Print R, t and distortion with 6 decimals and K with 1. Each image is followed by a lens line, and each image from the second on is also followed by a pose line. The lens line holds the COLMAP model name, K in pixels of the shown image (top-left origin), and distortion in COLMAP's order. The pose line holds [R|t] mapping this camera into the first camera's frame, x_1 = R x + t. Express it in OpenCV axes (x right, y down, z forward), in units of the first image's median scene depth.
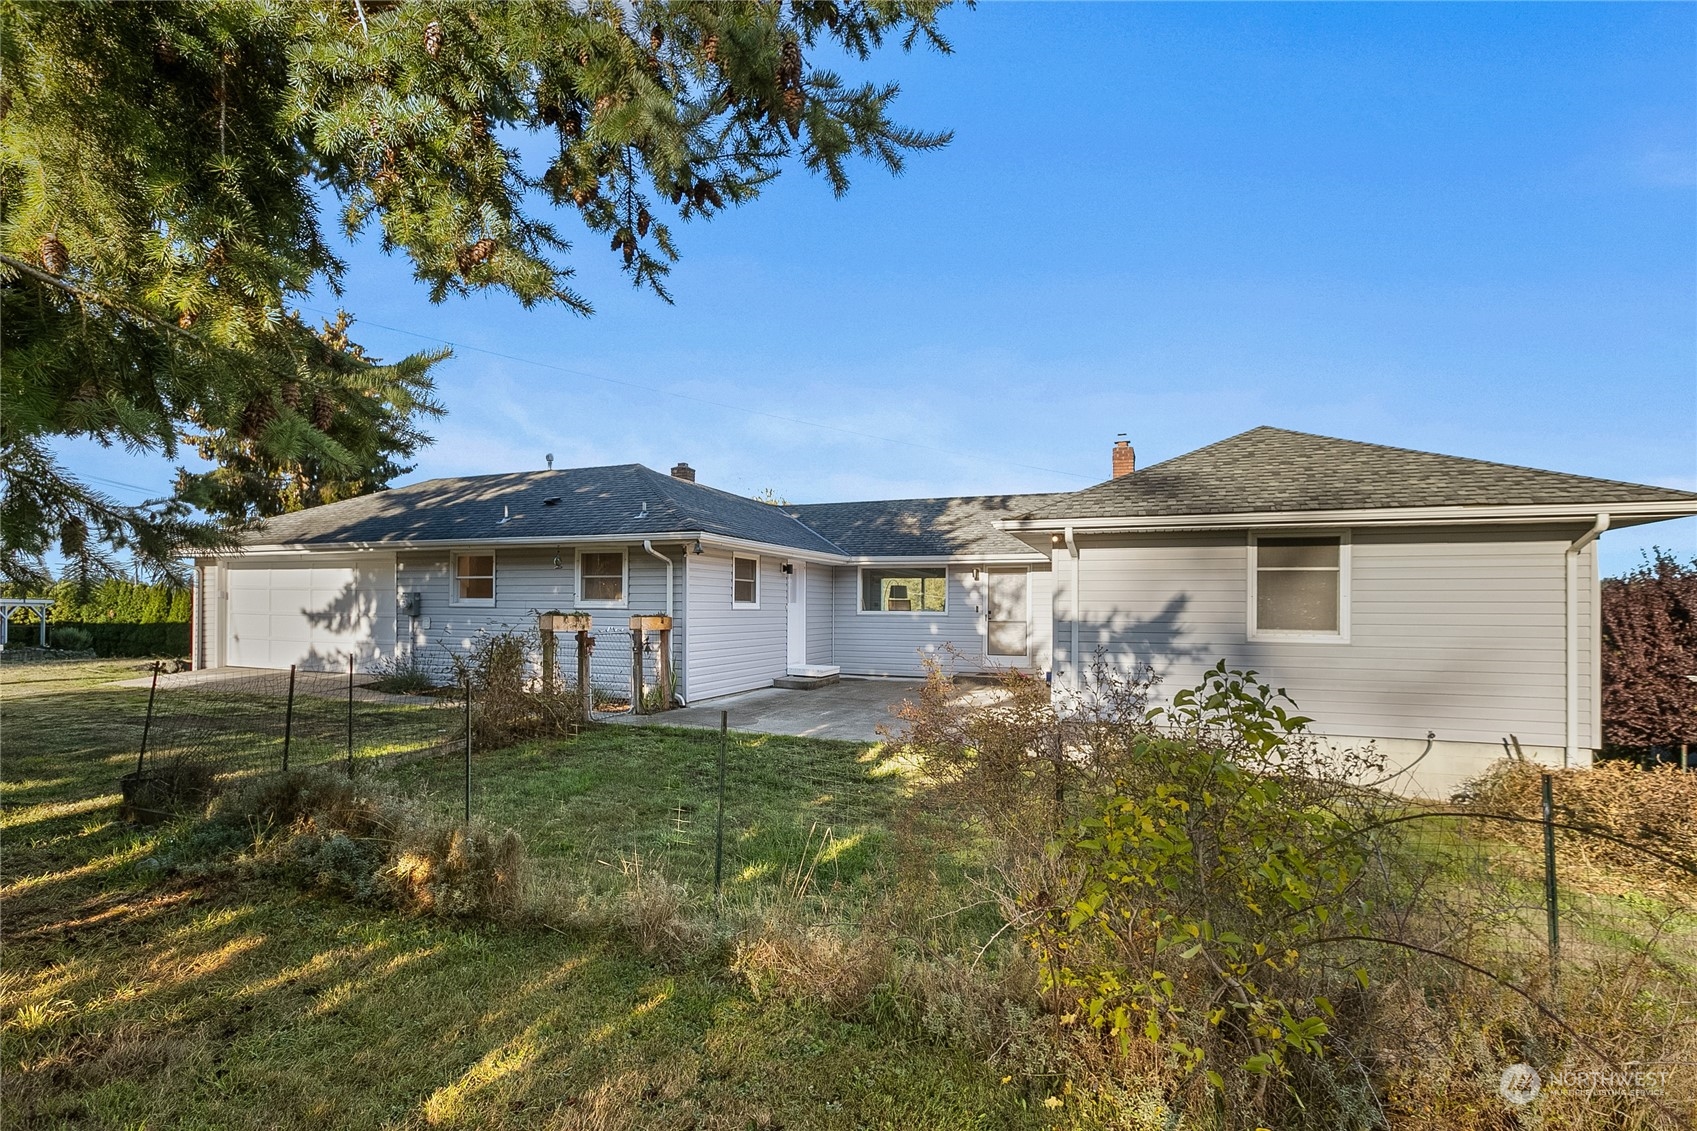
lens RADIAL K [[776.2, 0, 851.7], [0, 776.2, 573.3], [0, 0, 1]] dist [-0.001904, 0.000024]
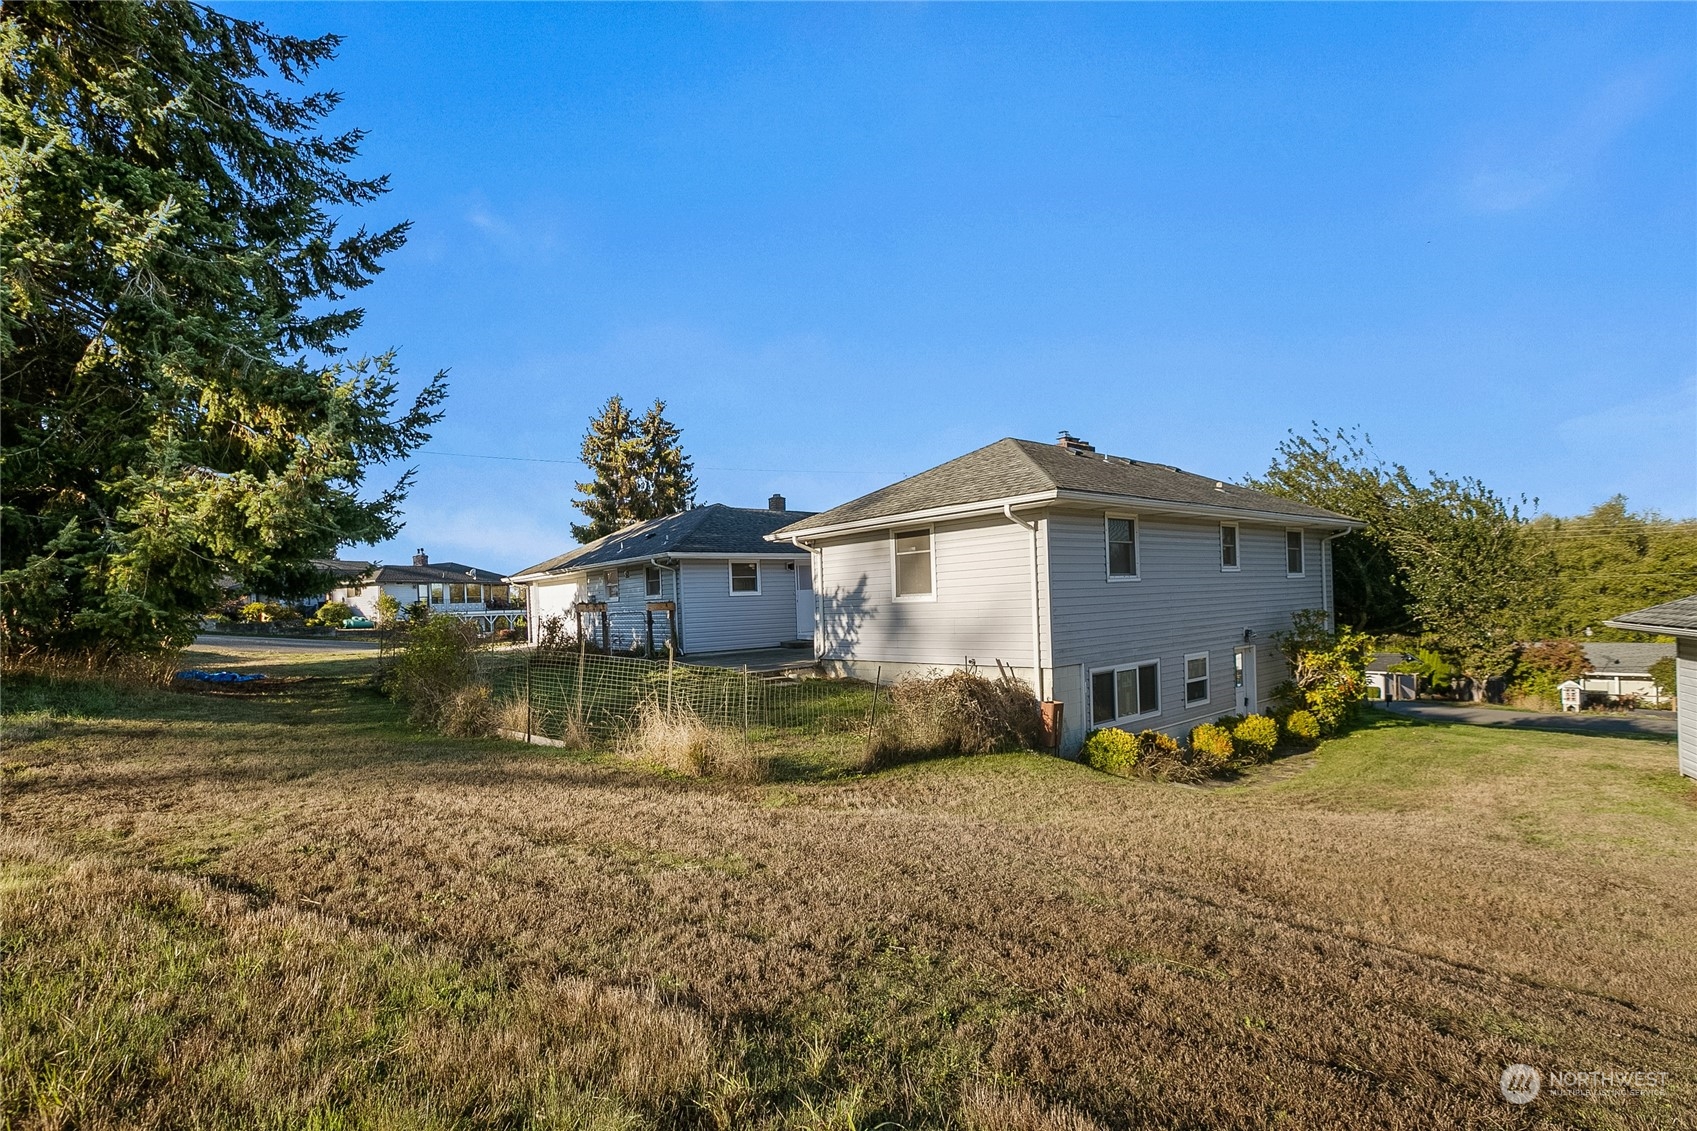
lens RADIAL K [[776.2, 0, 851.7], [0, 776.2, 573.3], [0, 0, 1]] dist [-0.001904, 0.000024]
pose [[0.857533, -0.060387, -0.510873, 1.154757], [0.068425, 0.997652, -0.003070, 0.028065], [0.509858, -0.032324, 0.859651, -0.301171]]
